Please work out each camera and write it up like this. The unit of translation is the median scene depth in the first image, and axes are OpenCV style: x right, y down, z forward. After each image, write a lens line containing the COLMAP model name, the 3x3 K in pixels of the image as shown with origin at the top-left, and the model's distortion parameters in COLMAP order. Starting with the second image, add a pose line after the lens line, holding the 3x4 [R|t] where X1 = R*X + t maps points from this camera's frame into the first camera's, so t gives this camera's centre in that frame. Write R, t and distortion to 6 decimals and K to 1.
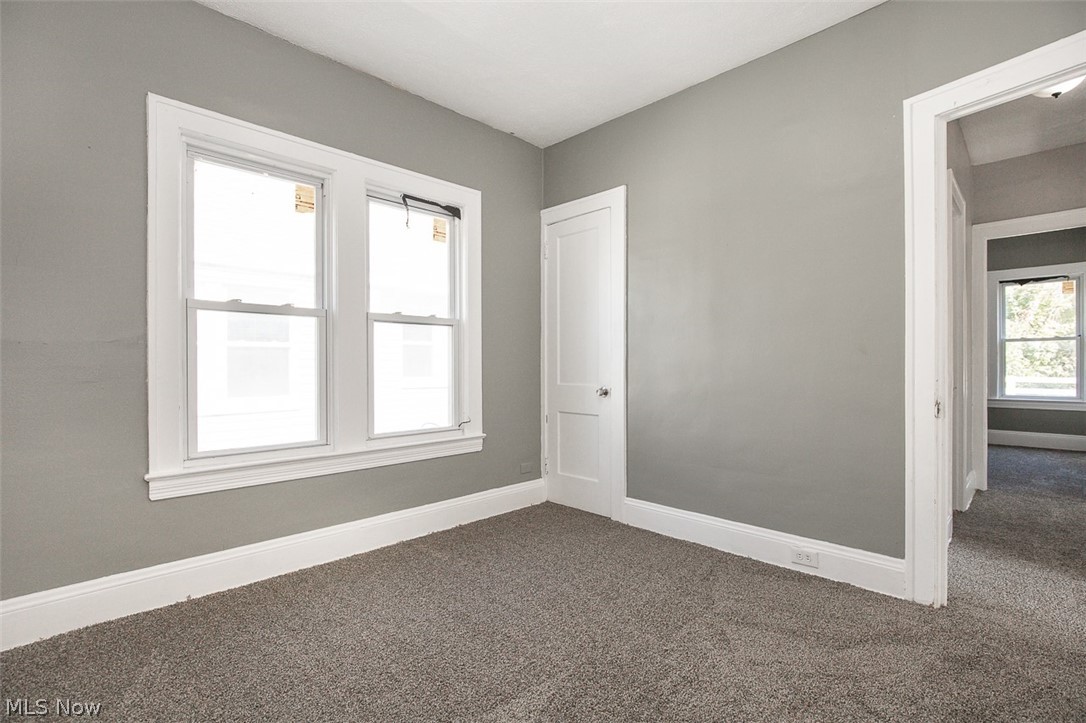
lens RADIAL K [[500.2, 0, 552.6], [0, 500.2, 370.1], [0, 0, 1]] dist [0.003999, 0.000586]
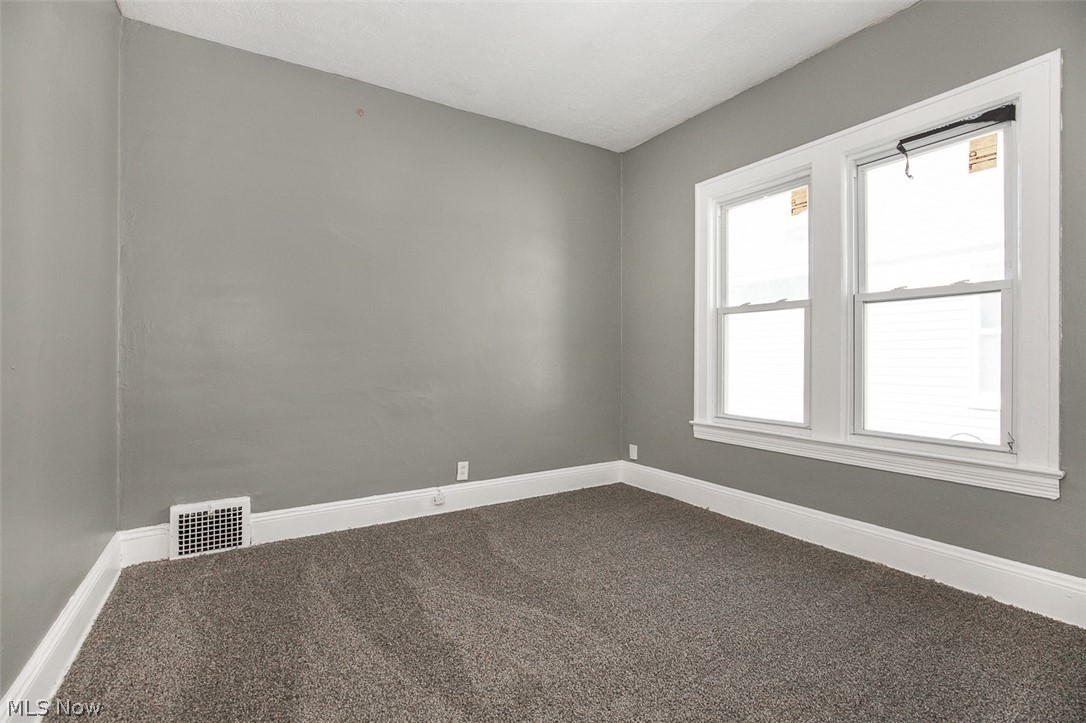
lens RADIAL K [[500.2, 0, 544.4], [0, 500.2, 353.9], [0, 0, 1]] dist [0.003999, 0.000586]
pose [[-0.208760, 0.001341, -0.977966, 0.692383], [-0.003222, 0.999993, 0.002059, -0.007678], [0.977961, 0.003581, -0.208755, 0.685893]]
